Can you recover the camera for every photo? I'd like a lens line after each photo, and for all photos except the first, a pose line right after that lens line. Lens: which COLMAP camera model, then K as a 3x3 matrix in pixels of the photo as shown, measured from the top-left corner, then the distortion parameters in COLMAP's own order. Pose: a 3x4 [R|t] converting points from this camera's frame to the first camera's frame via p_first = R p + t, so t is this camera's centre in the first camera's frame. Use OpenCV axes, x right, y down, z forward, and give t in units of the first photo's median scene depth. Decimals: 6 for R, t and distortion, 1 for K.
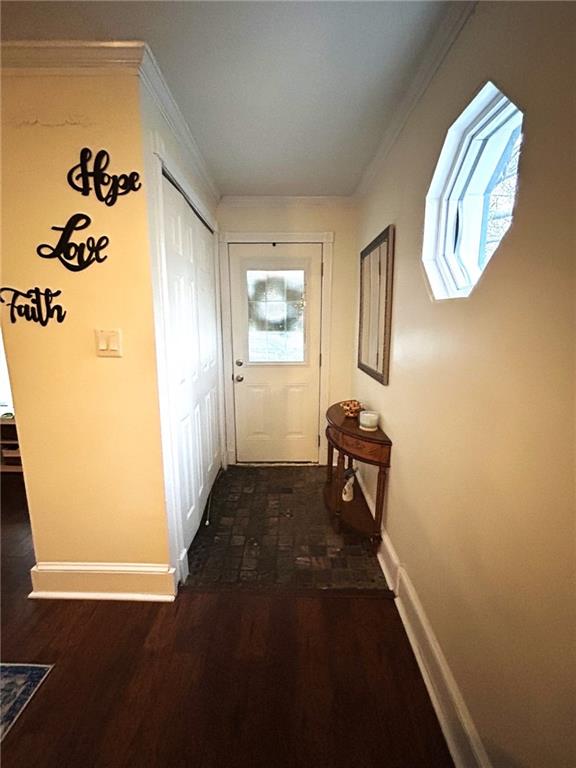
lens RADIAL K [[322.3, 0, 288.8], [0, 322.3, 385.1], [0, 0, 1]] dist [-0.006751, -0.000116]
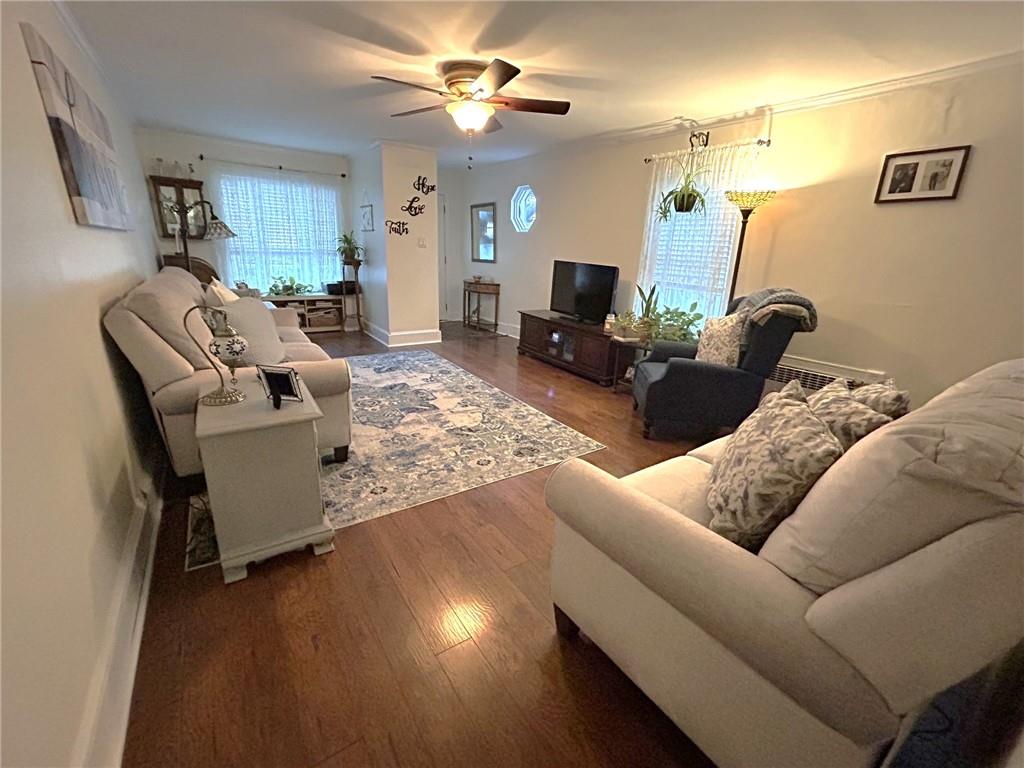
lens RADIAL K [[429.8, 0, 509.0], [0, 429.8, 382.6], [0, 0, 1]] dist [-0.006751, -0.000116]
pose [[0.820432, -0.154294, 0.550532, -2.256148], [0.092459, 0.986028, 0.138561, 0.649950], [-0.564219, -0.062779, 0.823235, -2.690084]]
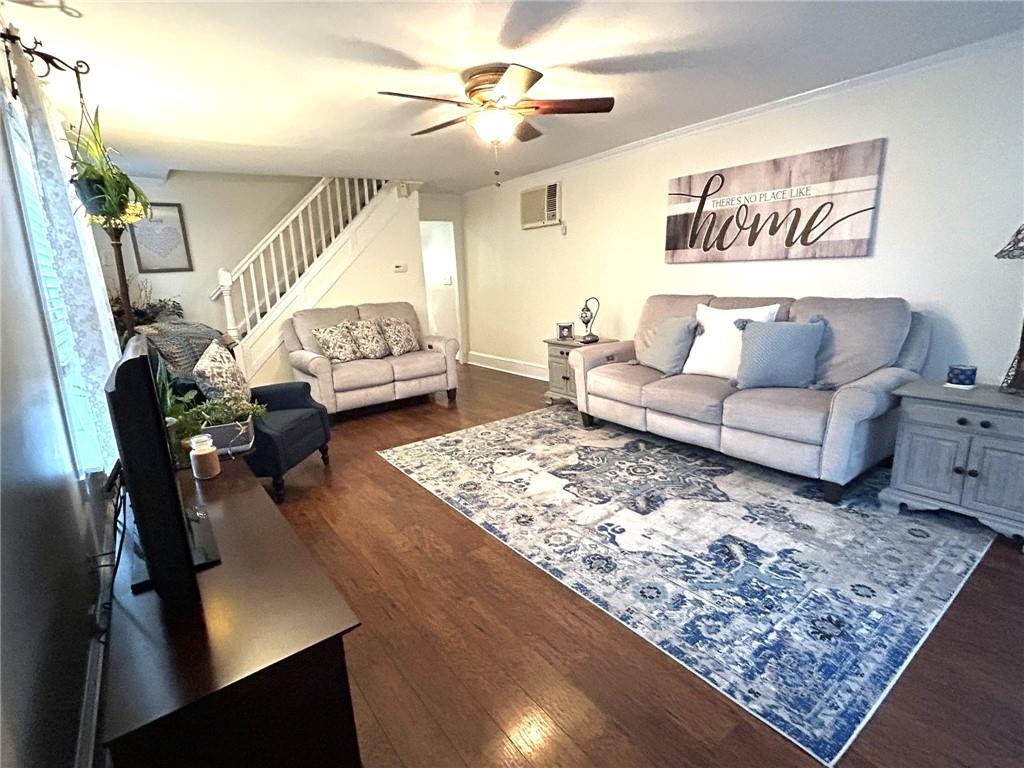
lens RADIAL K [[492.2, 0, 508.7], [0, 492.2, 382.9], [0, 0, 1]] dist [-0.004913, 0.003280]
pose [[-0.794441, 0.157543, -0.586552, 0.193090], [-0.091314, 0.923808, 0.371806, -0.114286], [0.600437, 0.348939, -0.719525, 0.985781]]
